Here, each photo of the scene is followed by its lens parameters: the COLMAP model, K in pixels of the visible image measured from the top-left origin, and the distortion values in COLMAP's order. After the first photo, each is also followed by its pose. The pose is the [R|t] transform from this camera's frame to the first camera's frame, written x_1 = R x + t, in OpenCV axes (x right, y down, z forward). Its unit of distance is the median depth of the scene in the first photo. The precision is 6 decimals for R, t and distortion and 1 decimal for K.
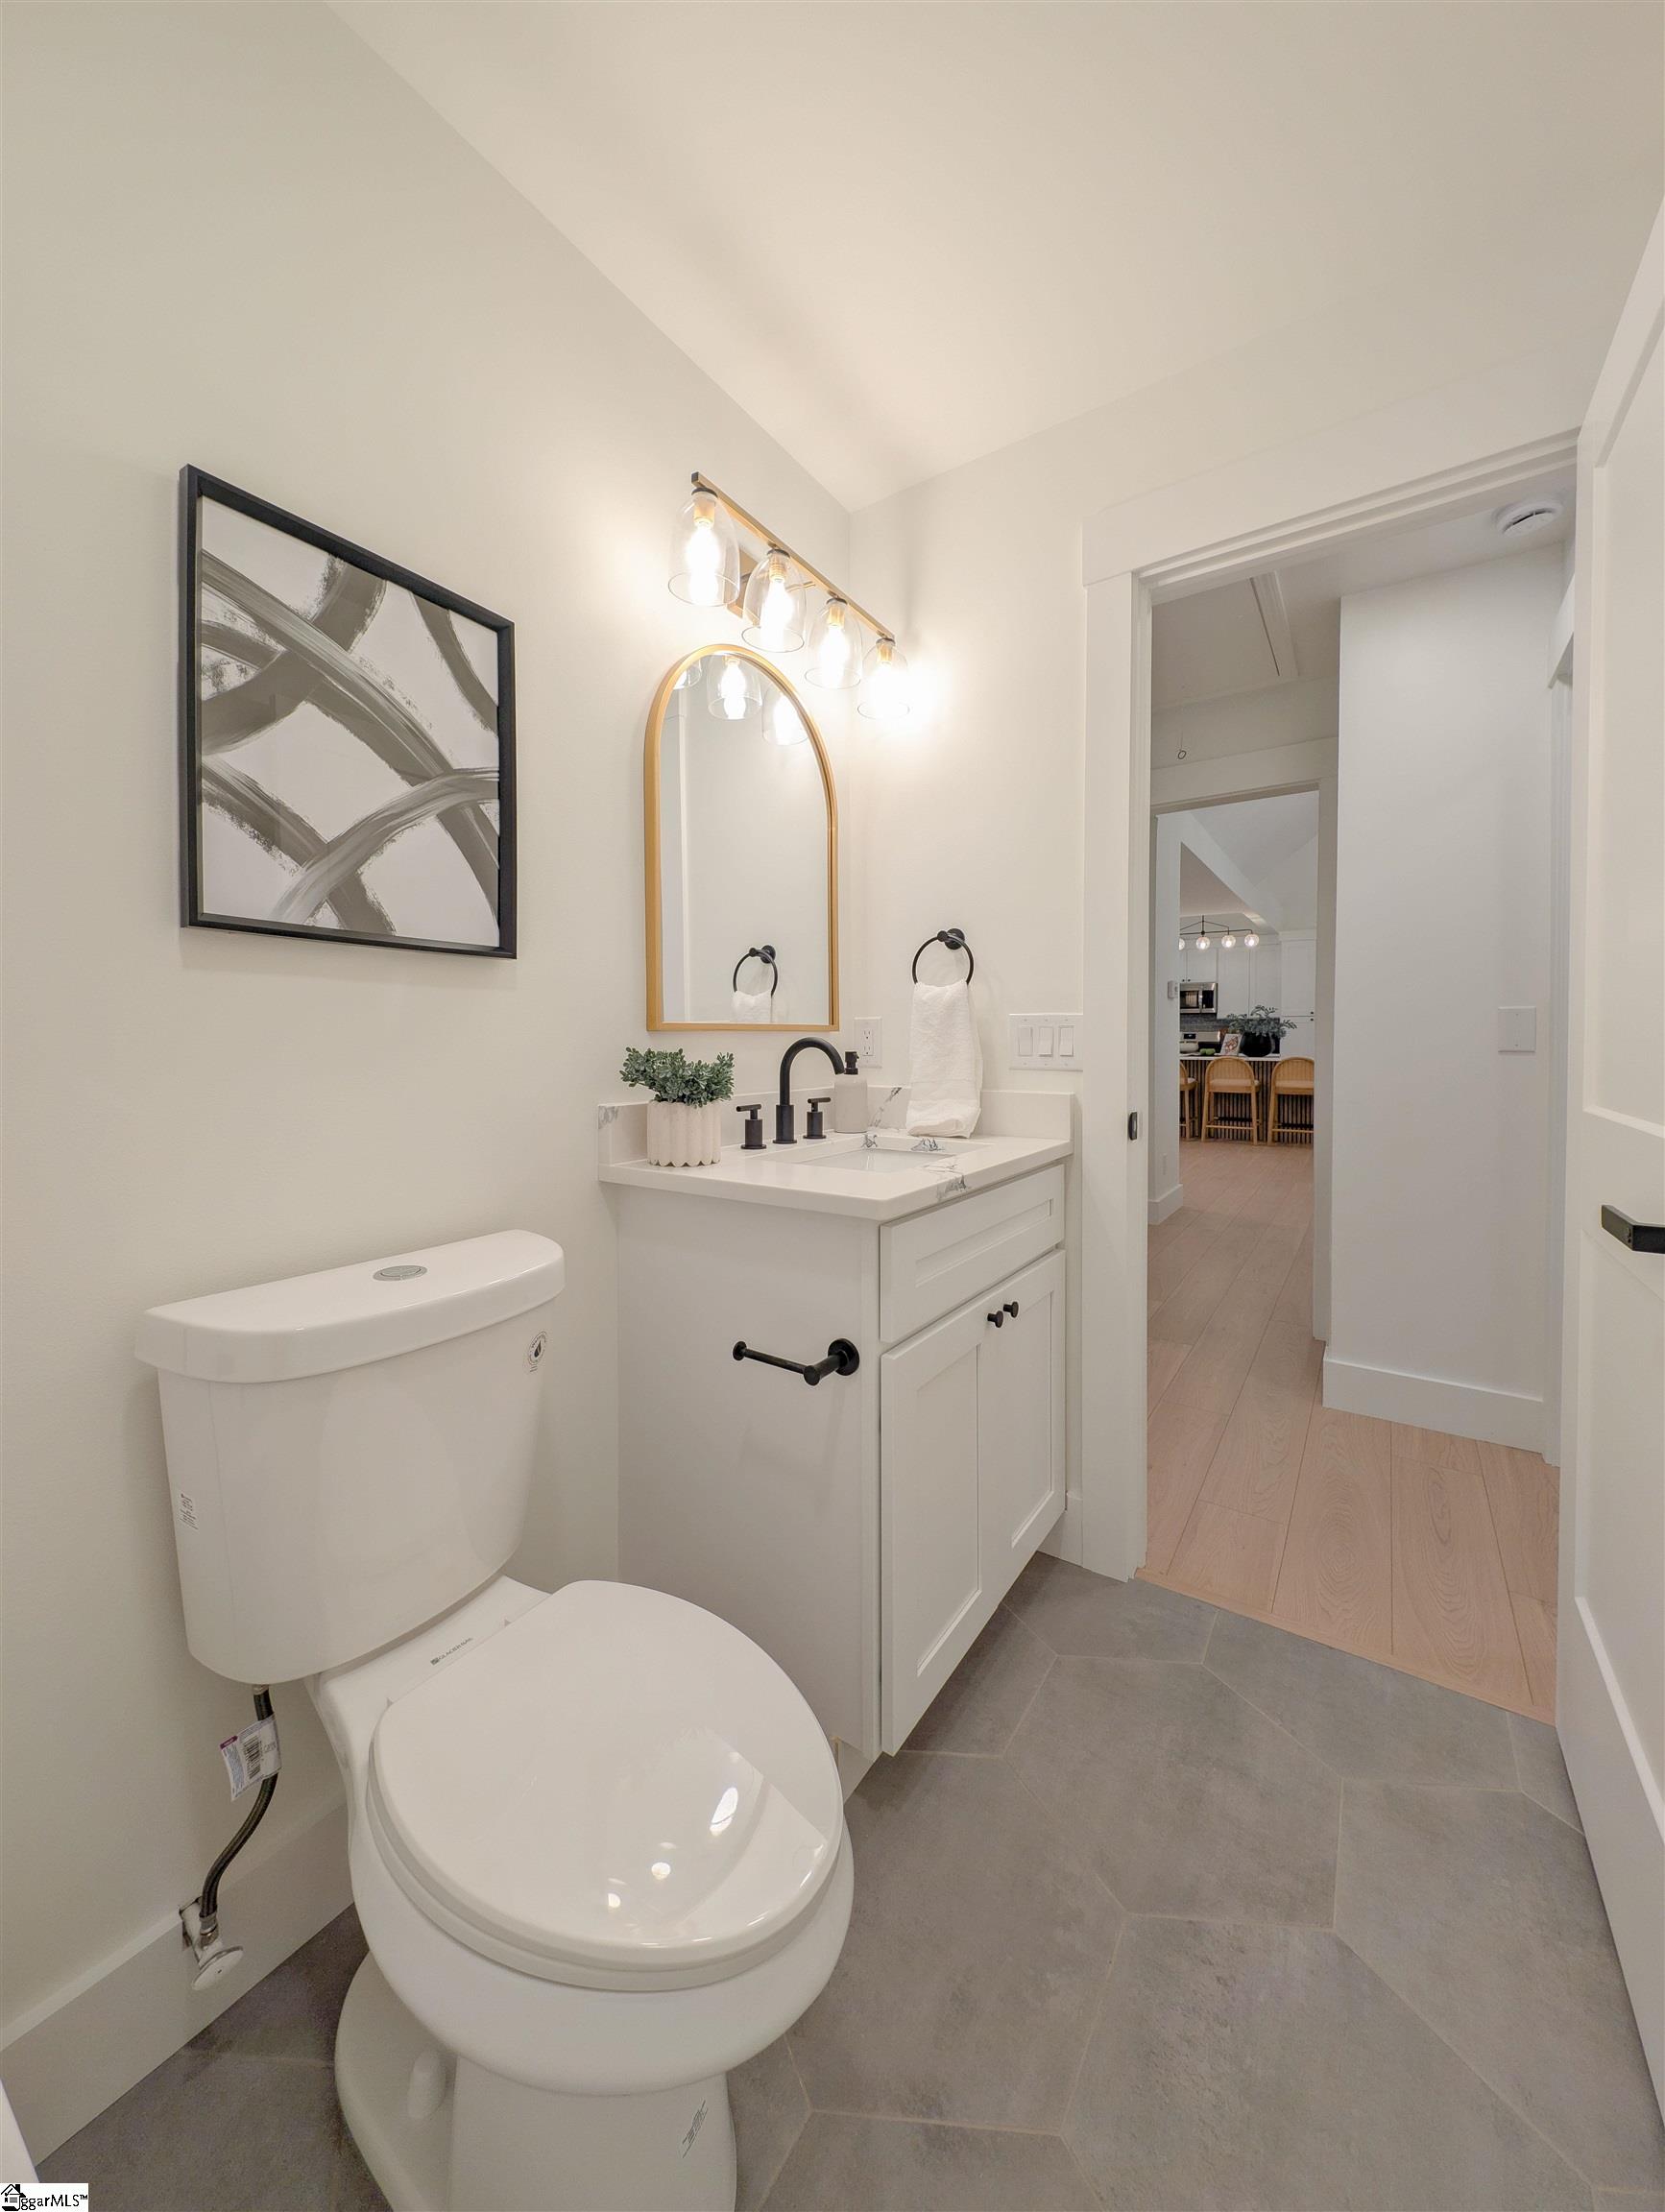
lens RADIAL K [[830.3, 0, 830.4], [0, 830.3, 1046.0], [0, 0, 1]] dist [-0.001579, -0.000097]
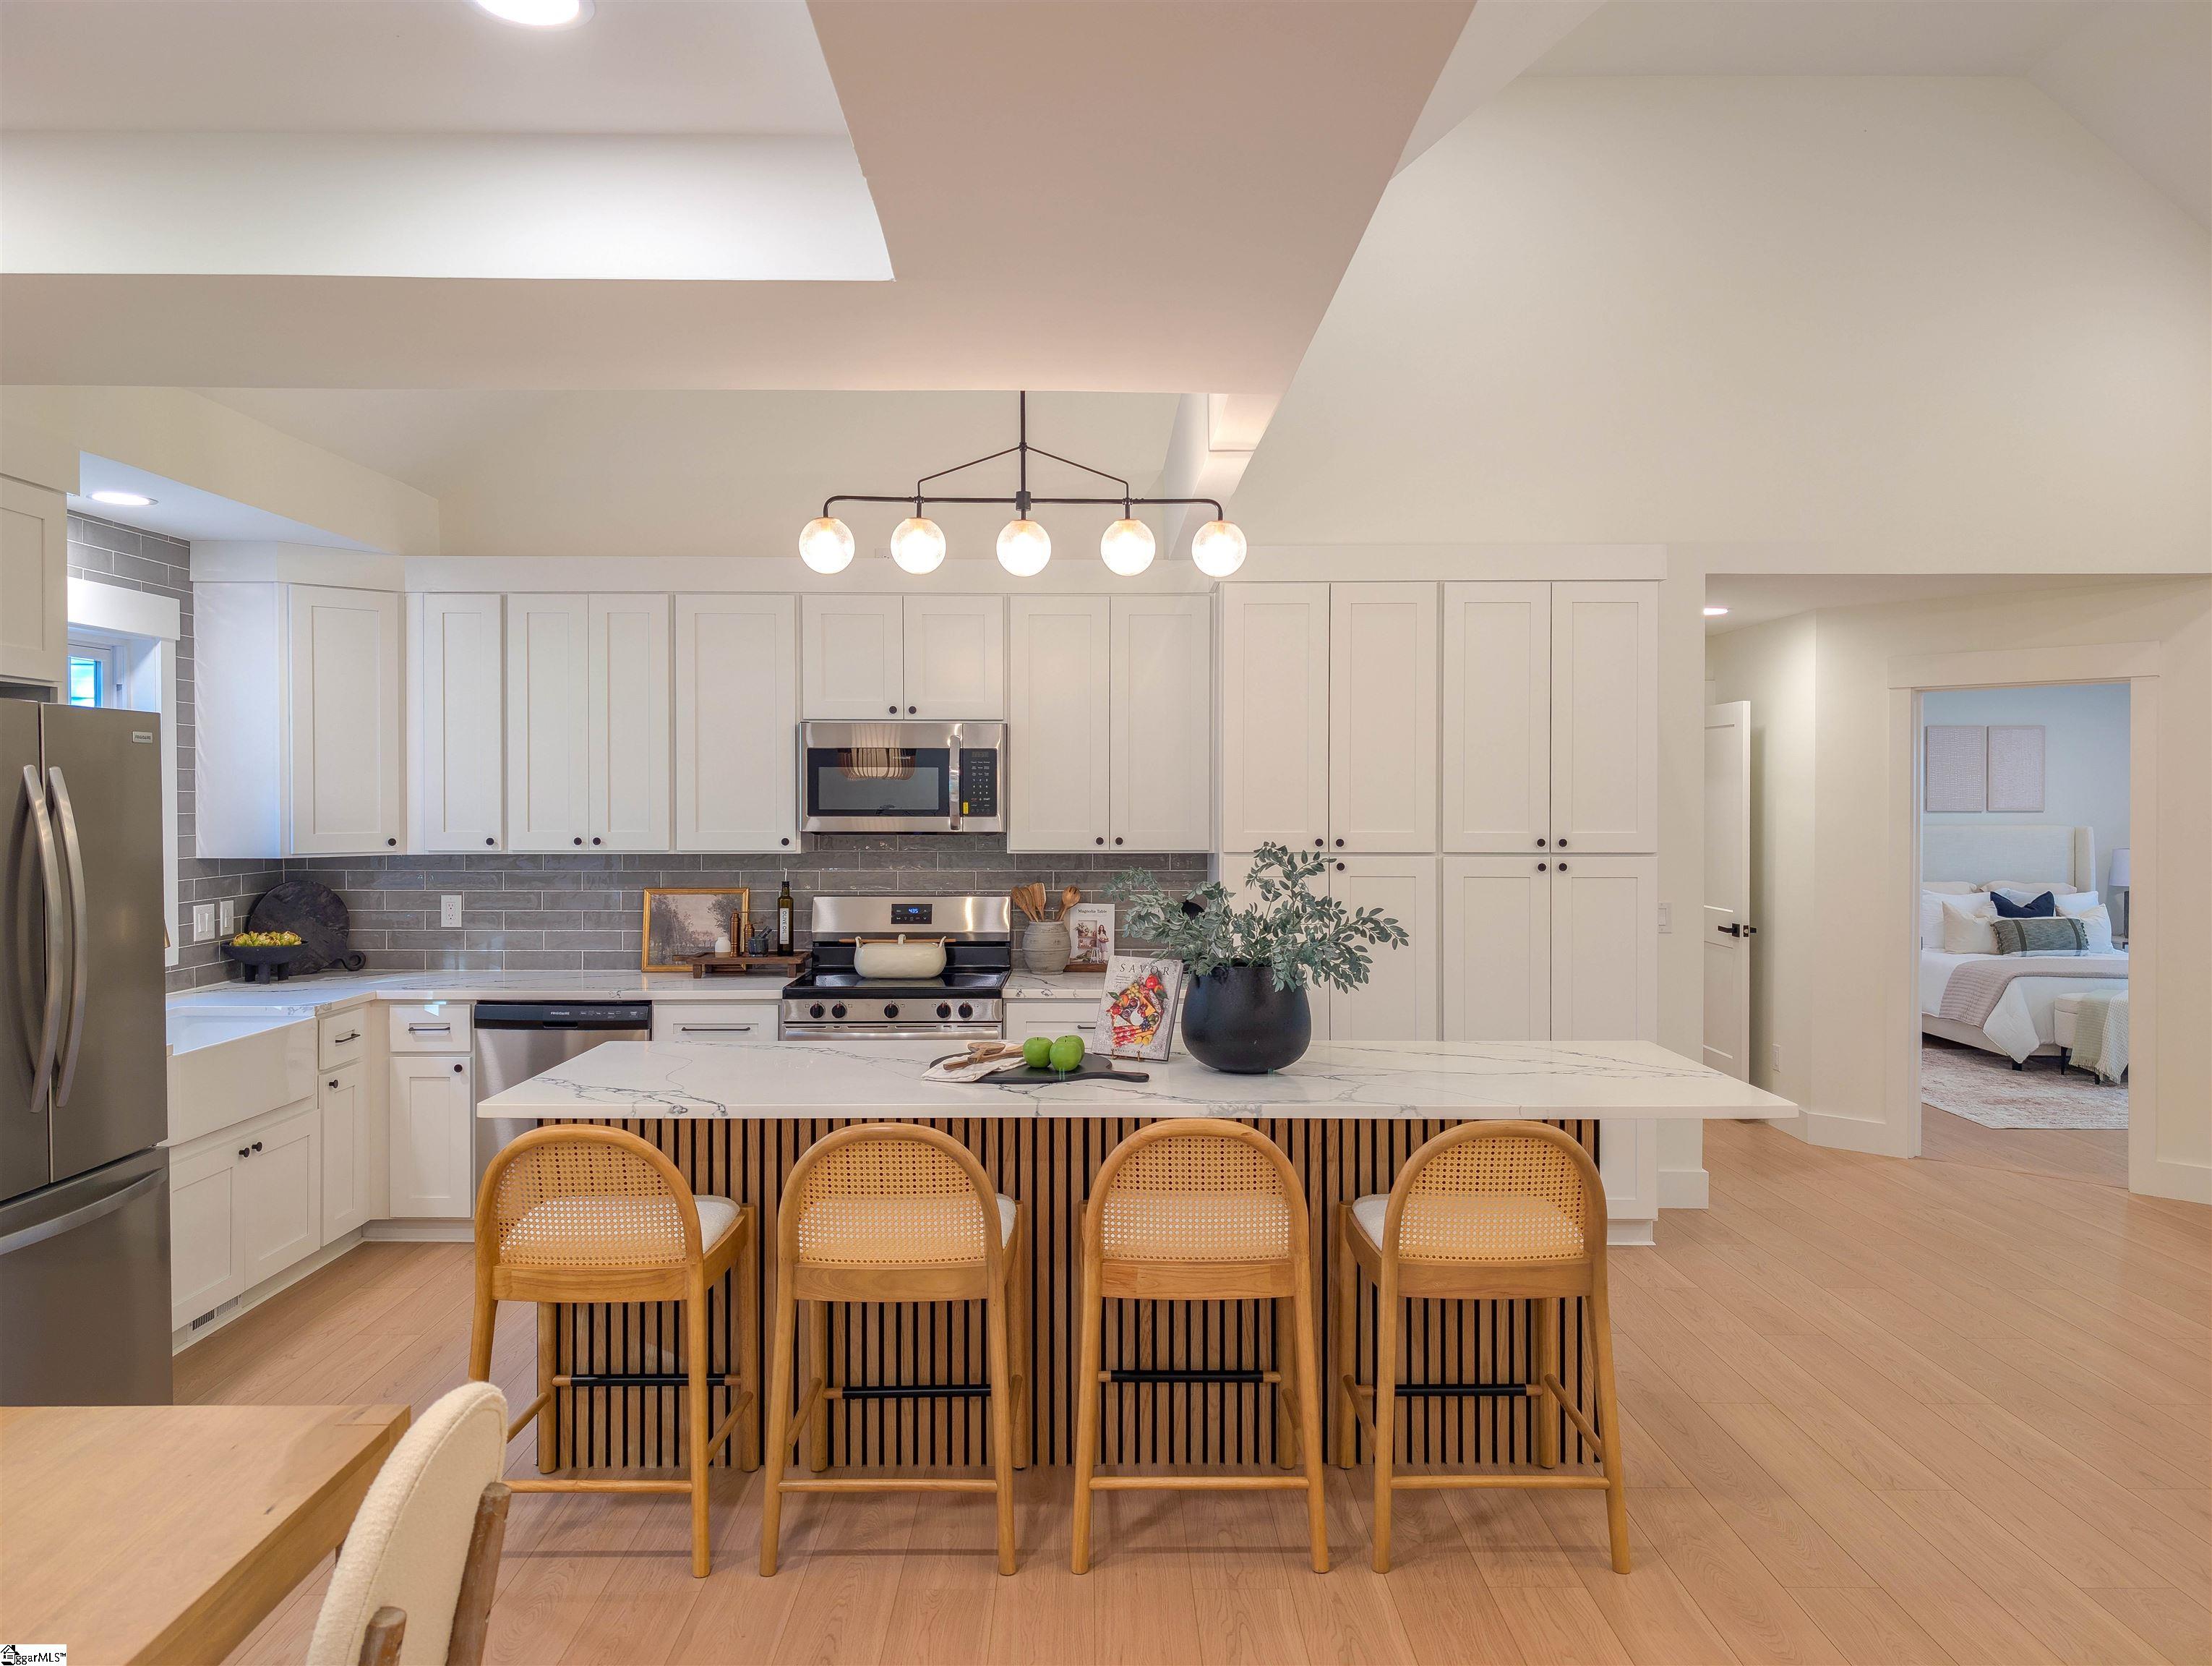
lens RADIAL K [[1511.2, 0, 1106.0], [0, 1511.2, 833.0], [0, 0, 1]] dist [0.005340, 0.002063]
pose [[0.822162, -0.017248, 0.568992, 0.209224], [0.010631, 0.999832, 0.014948, -0.047510], [-0.569154, -0.006241, 0.822207, 0.574053]]
